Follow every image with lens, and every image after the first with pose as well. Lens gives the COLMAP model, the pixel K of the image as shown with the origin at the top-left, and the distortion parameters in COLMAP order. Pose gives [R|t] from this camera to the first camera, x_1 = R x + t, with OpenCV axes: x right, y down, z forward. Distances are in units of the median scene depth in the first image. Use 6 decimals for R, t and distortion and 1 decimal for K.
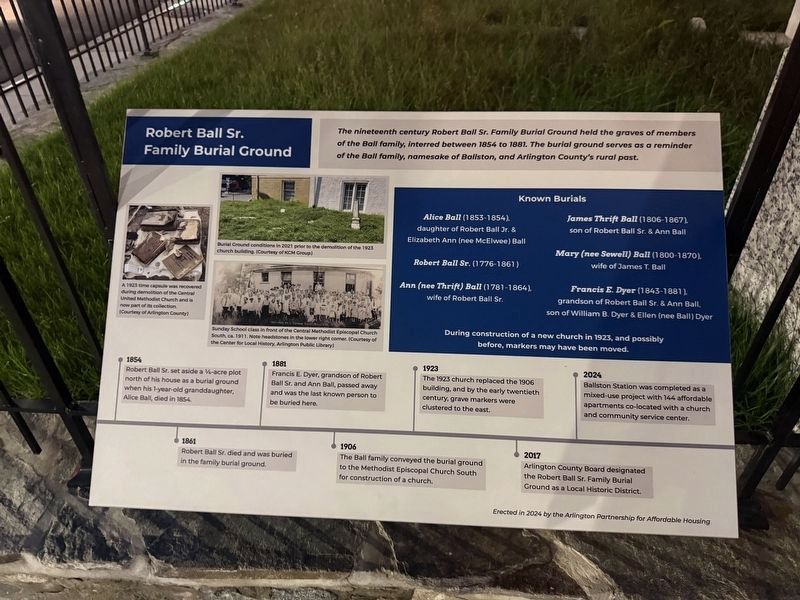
lens RADIAL K [[569.2, 0, 401.7], [0, 569.2, 302.3], [0, 0, 1]] dist [0.008238, 0.000896]
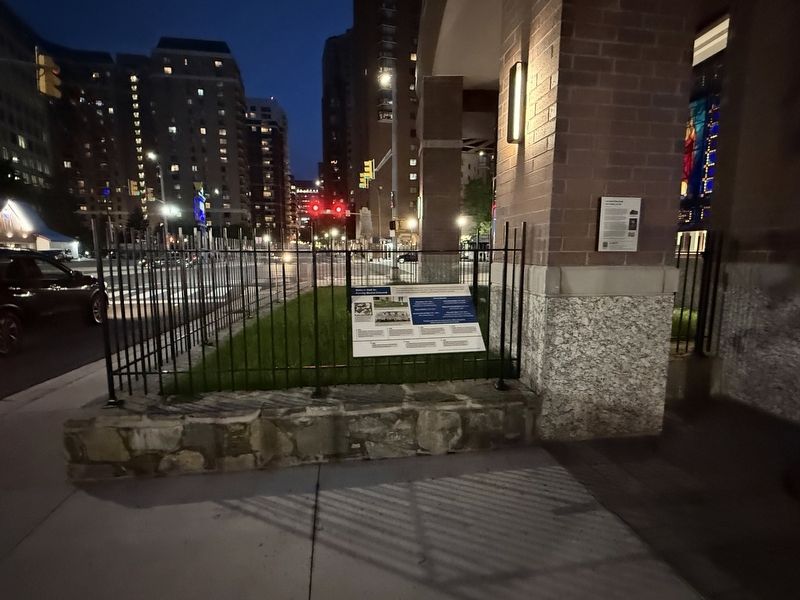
lens RADIAL K [[394.1, 0, 399.5], [0, 394.1, 300.8], [0, 0, 1]] dist [-0.000446, -0.000022]
pose [[0.981204, -0.022815, 0.191622, -0.756945], [0.116618, 0.861260, -0.494603, 1.525390], [-0.153752, 0.507653, 0.847732, -1.900840]]
